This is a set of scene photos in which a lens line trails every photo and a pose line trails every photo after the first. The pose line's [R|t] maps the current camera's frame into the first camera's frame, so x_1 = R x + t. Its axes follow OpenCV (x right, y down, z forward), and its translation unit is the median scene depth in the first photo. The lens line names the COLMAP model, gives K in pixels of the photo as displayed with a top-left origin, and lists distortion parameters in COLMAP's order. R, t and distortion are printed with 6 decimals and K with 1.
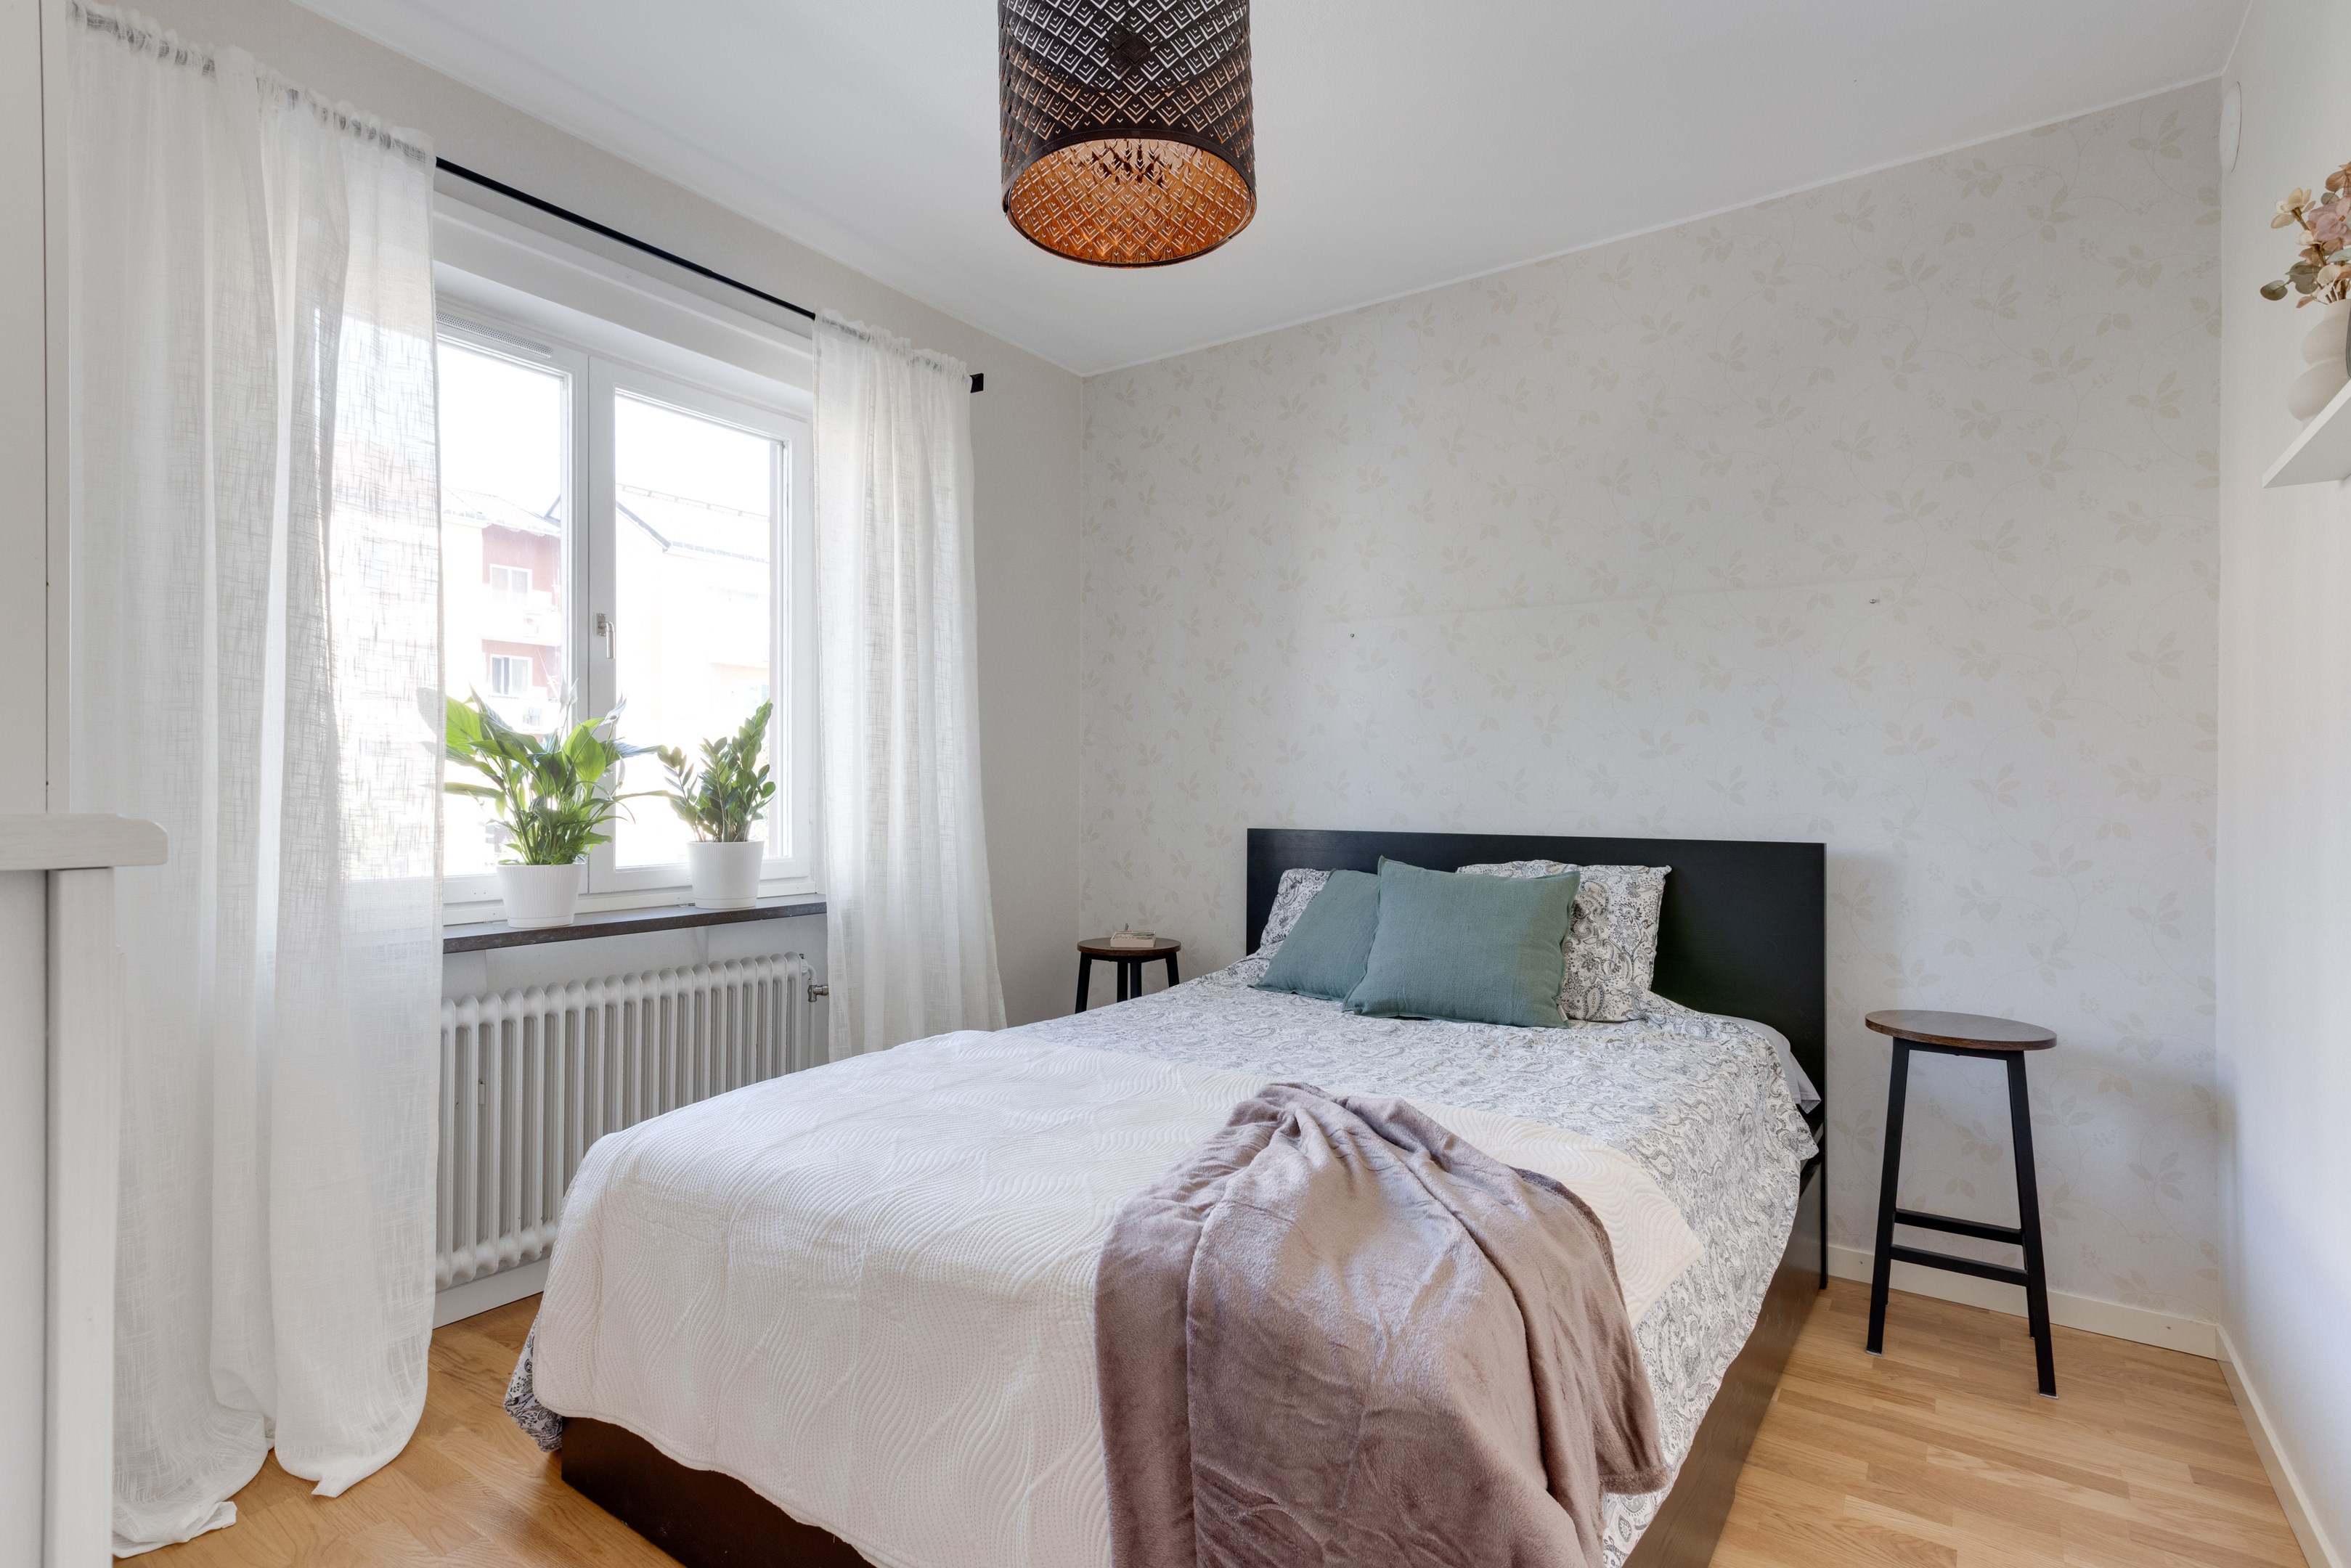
lens RADIAL K [[1264.6, 0, 1096.7], [0, 1264.6, 806.4], [0, 0, 1]] dist [-0.000438, 0.000713]
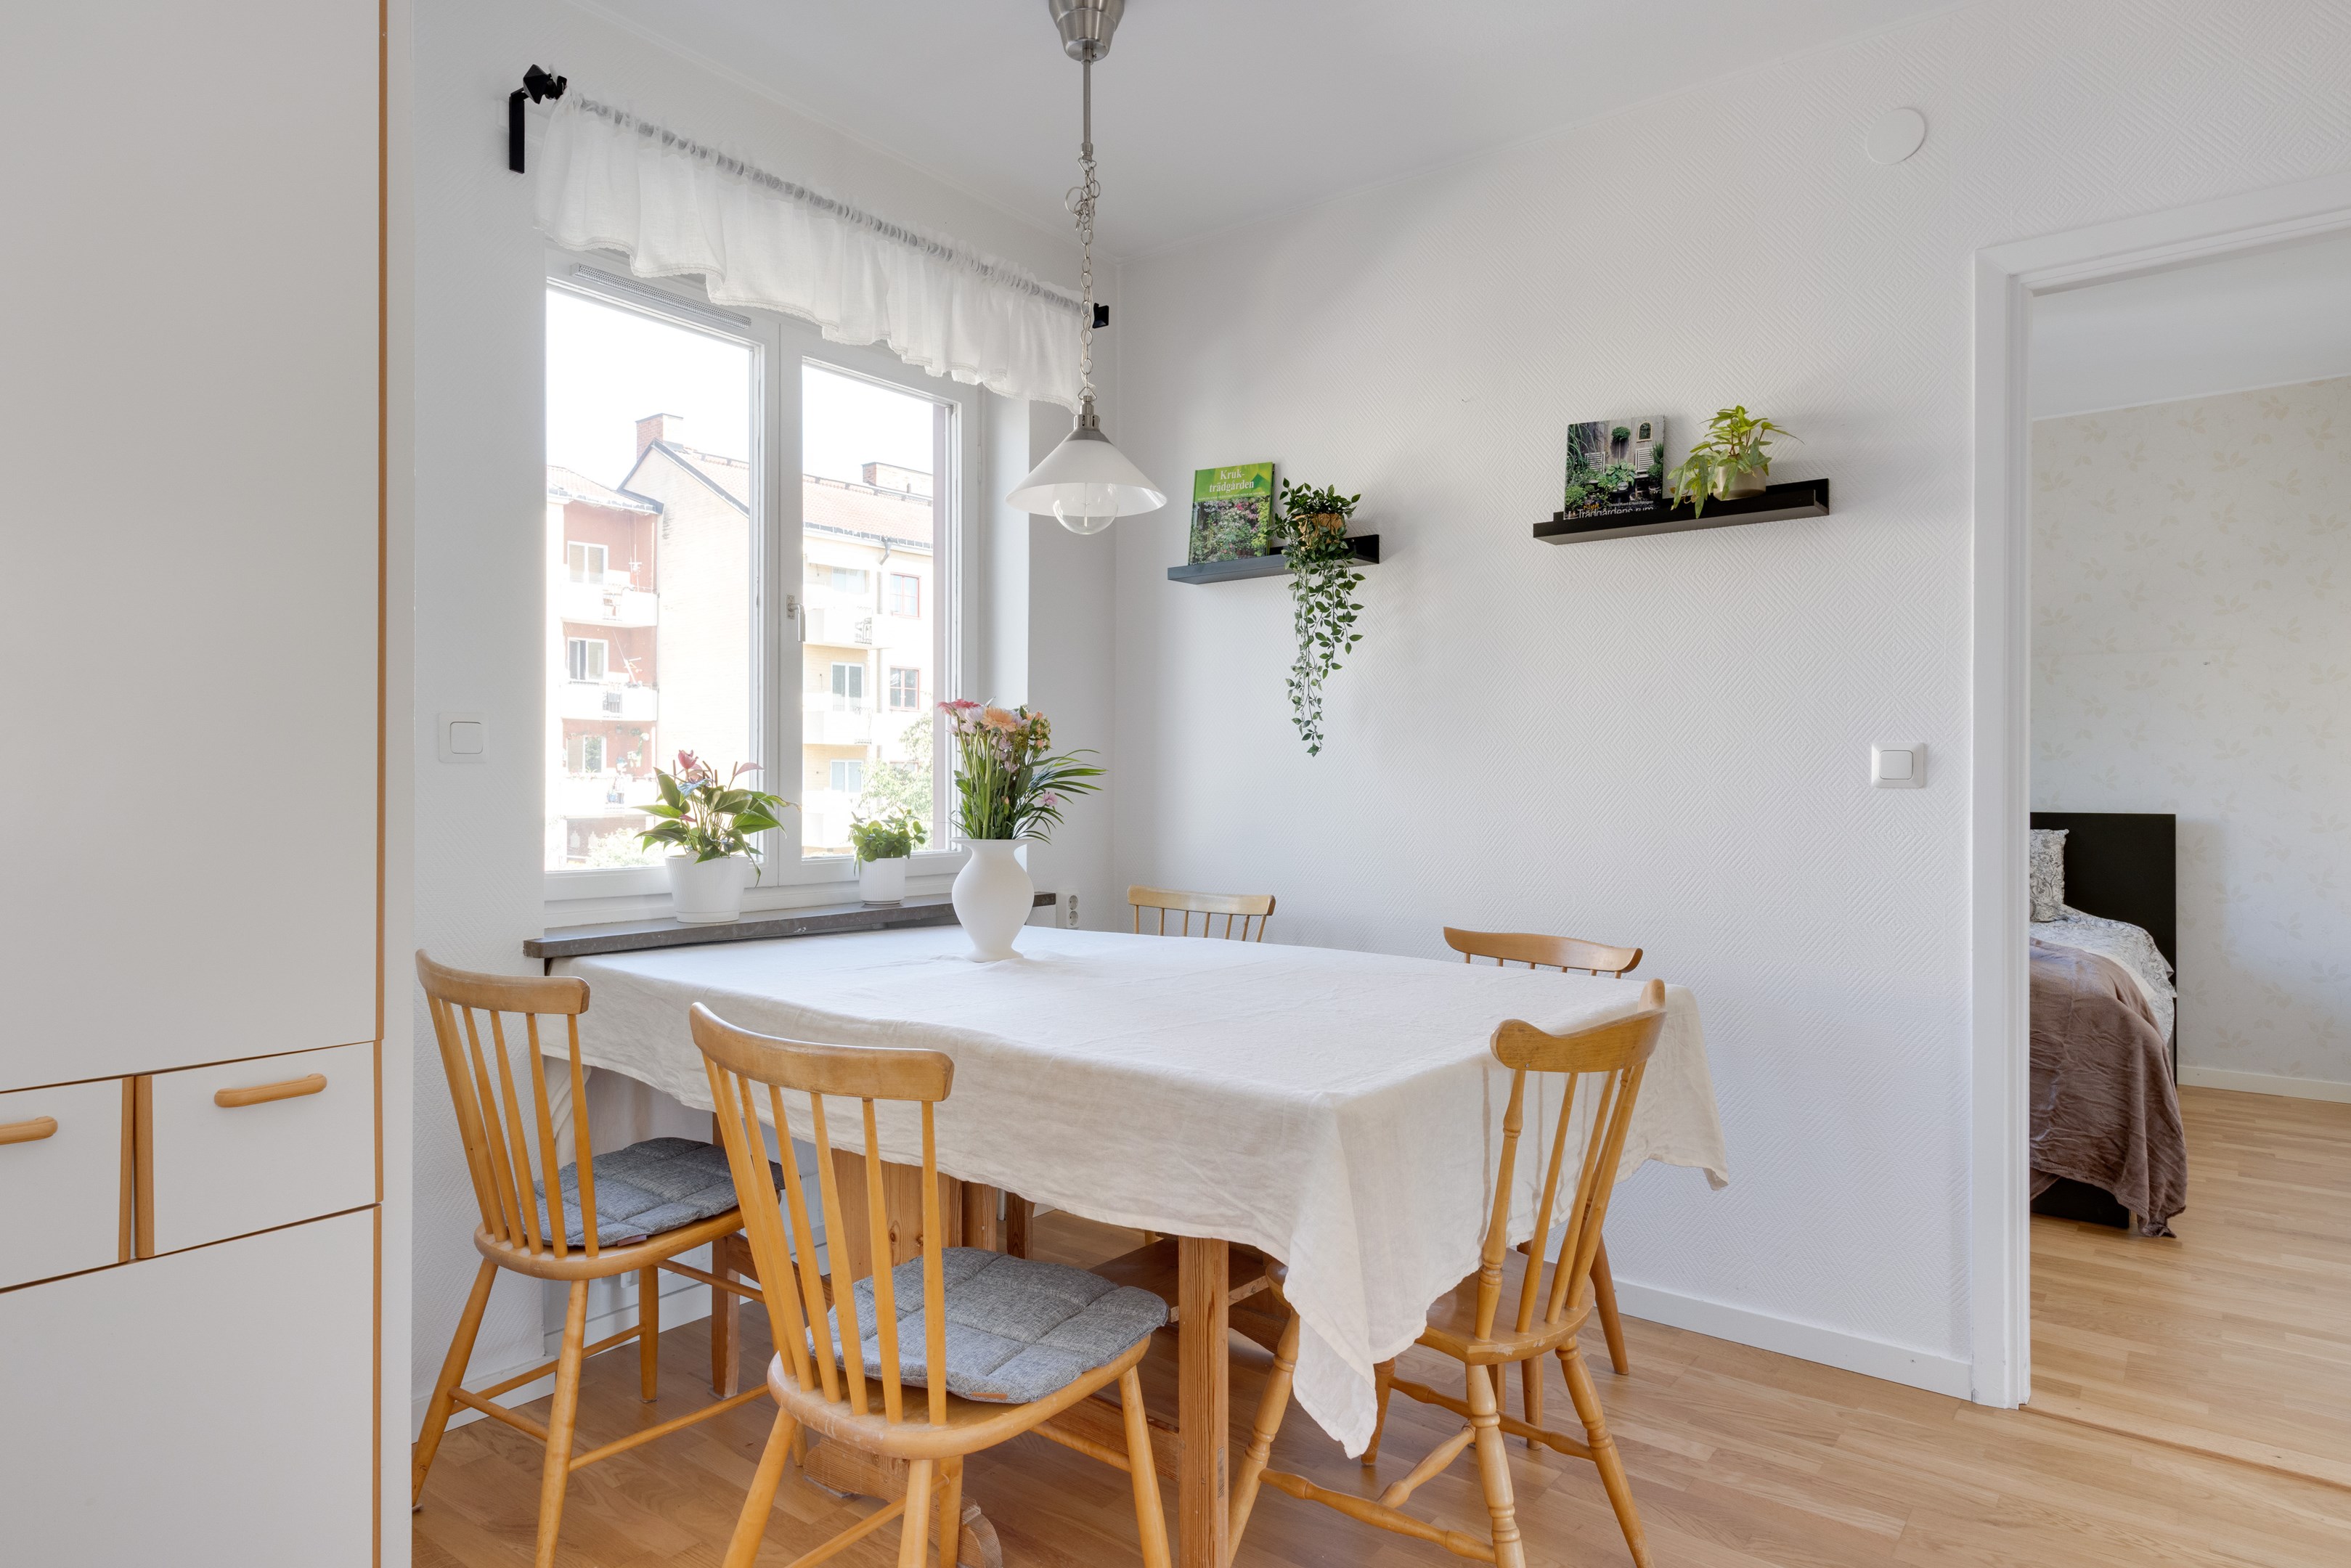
lens RADIAL K [[1420.0, 0, 1153.2], [0, 1420.0, 773.7], [0, 0, 1]] dist [0.016931, 0.001200]
pose [[0.998820, -0.002512, -0.048504, -0.621415], [0.002151, 0.999970, -0.007492, -0.011212], [0.048521, 0.007378, 0.998795, -0.866367]]
